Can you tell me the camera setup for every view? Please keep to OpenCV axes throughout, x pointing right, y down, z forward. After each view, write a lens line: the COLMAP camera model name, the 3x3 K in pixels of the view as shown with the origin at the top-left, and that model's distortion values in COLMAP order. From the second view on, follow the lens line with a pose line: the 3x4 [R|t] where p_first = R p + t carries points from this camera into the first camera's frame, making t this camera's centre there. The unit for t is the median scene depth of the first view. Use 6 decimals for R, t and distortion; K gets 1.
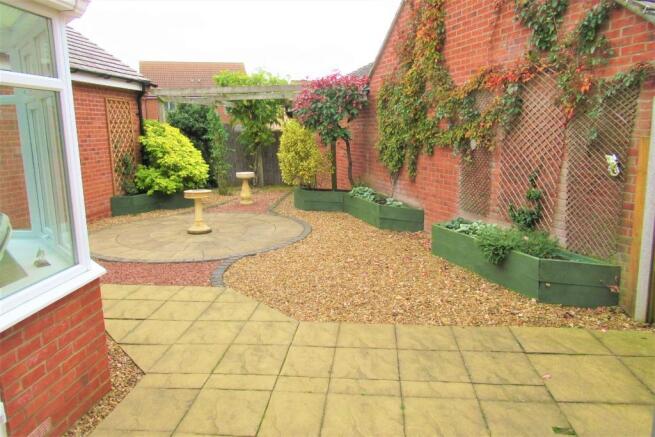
lens RADIAL K [[489.2, 0, 327.8], [0, 489.2, 218.9], [0, 0, 1]] dist [-0.005605, -0.000406]
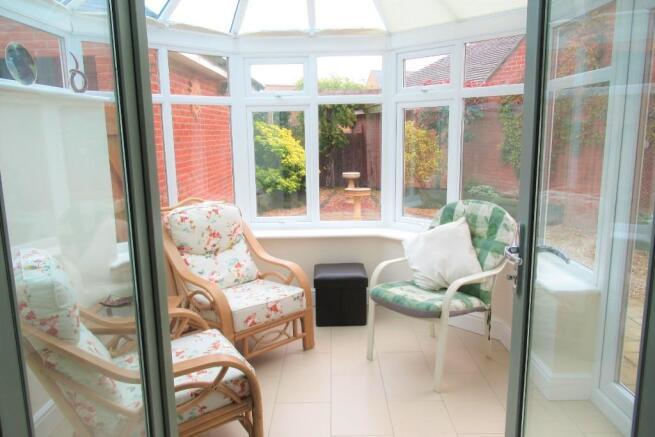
lens RADIAL K [[489.2, 0, 327.7], [0, 489.2, 218.1], [0, 0, 1]] dist [-0.005605, -0.000406]
pose [[0.995603, -0.011281, 0.092995, -0.341653], [0.012222, 0.999880, -0.009557, 0.010970], [-0.092876, 0.010651, 0.995621, -0.023278]]
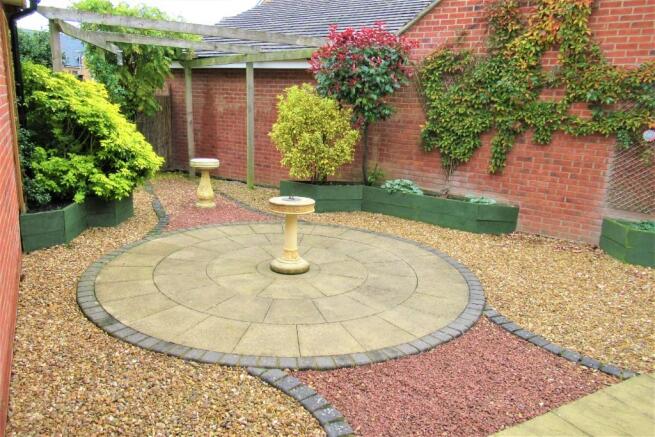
lens RADIAL K [[489.2, 0, 328.2], [0, 489.2, 218.1], [0, 0, 1]] dist [-0.005605, -0.000406]
pose [[0.807045, -0.079359, 0.585133, -0.461051], [0.045309, 0.996329, 0.072636, -0.061338], [-0.588749, -0.032108, 0.807678, 0.400506]]
